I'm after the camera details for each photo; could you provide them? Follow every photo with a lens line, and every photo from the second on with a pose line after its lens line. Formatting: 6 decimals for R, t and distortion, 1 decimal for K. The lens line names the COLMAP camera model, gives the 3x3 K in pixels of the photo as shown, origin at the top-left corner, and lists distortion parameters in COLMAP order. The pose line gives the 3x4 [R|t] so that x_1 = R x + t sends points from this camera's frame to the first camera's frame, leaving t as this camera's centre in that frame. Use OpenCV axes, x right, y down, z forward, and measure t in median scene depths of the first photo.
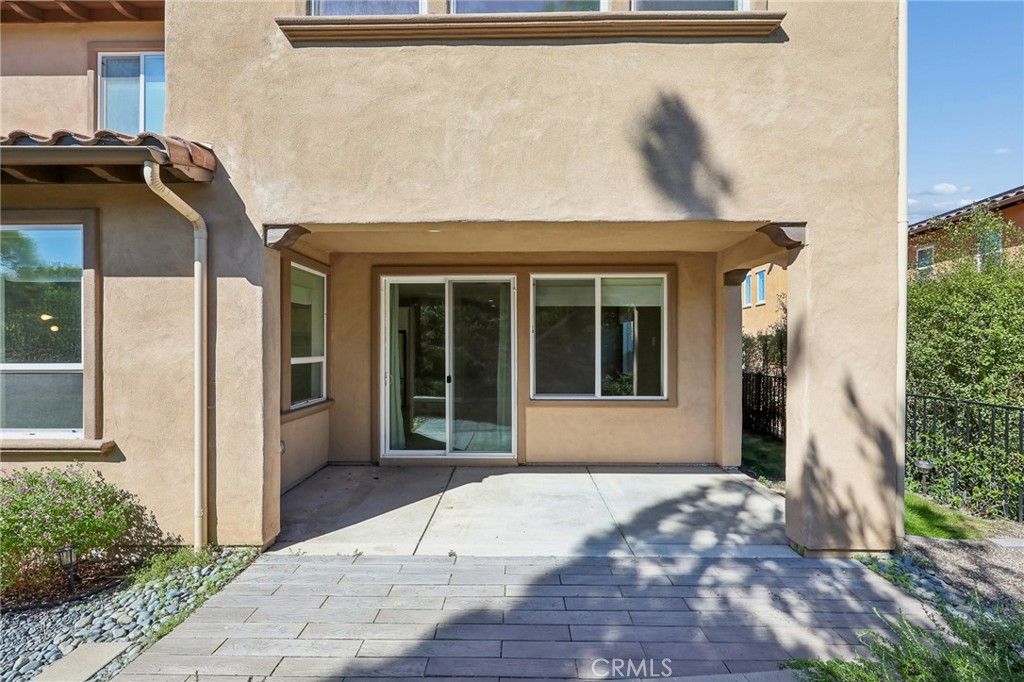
lens RADIAL K [[410.6, 0, 508.9], [0, 410.6, 348.2], [0, 0, 1]] dist [-0.002914, 0.000432]
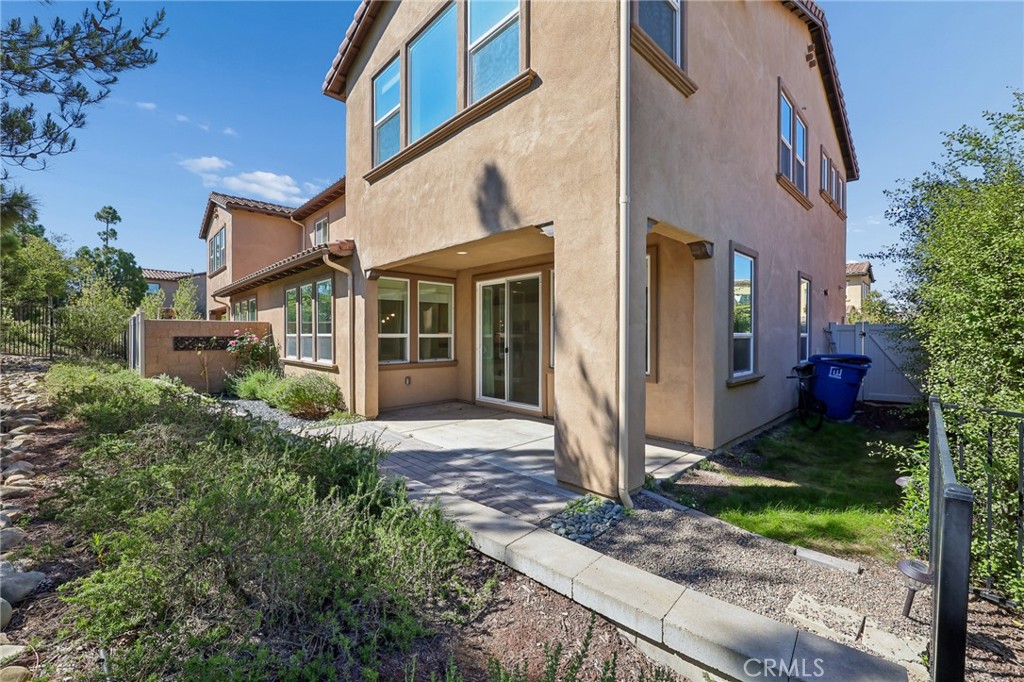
lens RADIAL K [[410.6, 0, 507.2], [0, 410.6, 338.3], [0, 0, 1]] dist [-0.002914, 0.000432]
pose [[0.698369, 0.006654, -0.715707, 1.484796], [-0.004021, 0.999977, 0.005373, 0.046370], [0.715726, -0.000874, 0.698380, 0.014239]]
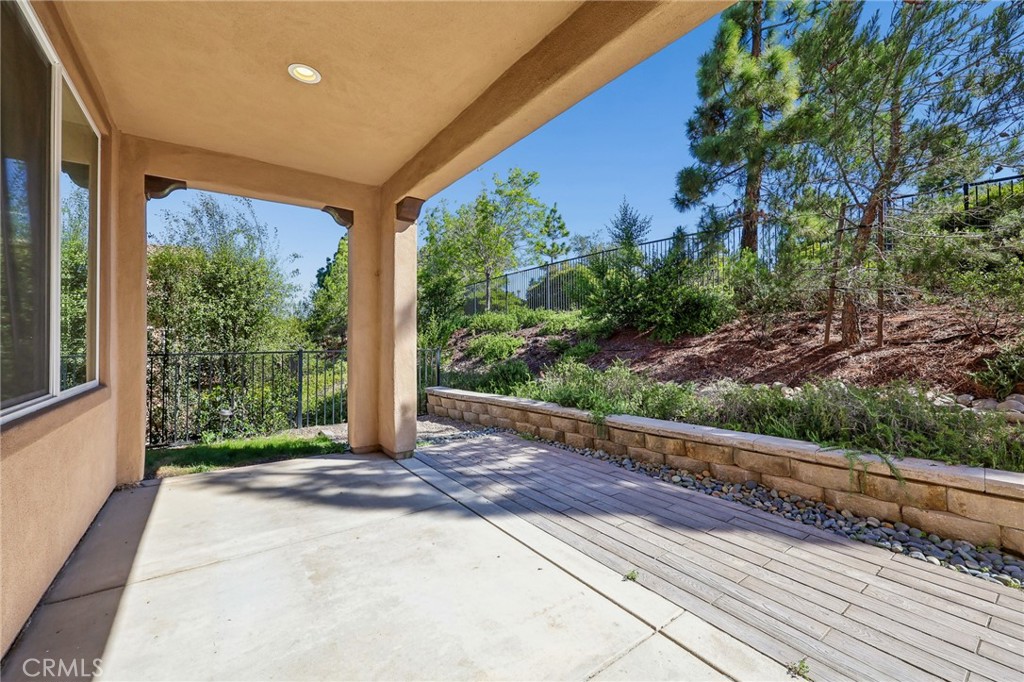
lens RADIAL K [[410.6, 0, 512.8], [0, 410.6, 337.9], [0, 0, 1]] dist [-0.002914, 0.000432]
pose [[-0.601163, 0.004359, 0.799114, -0.565501], [0.001765, 0.999990, -0.004126, 0.110363], [-0.799124, -0.001070, -0.601165, 1.534229]]
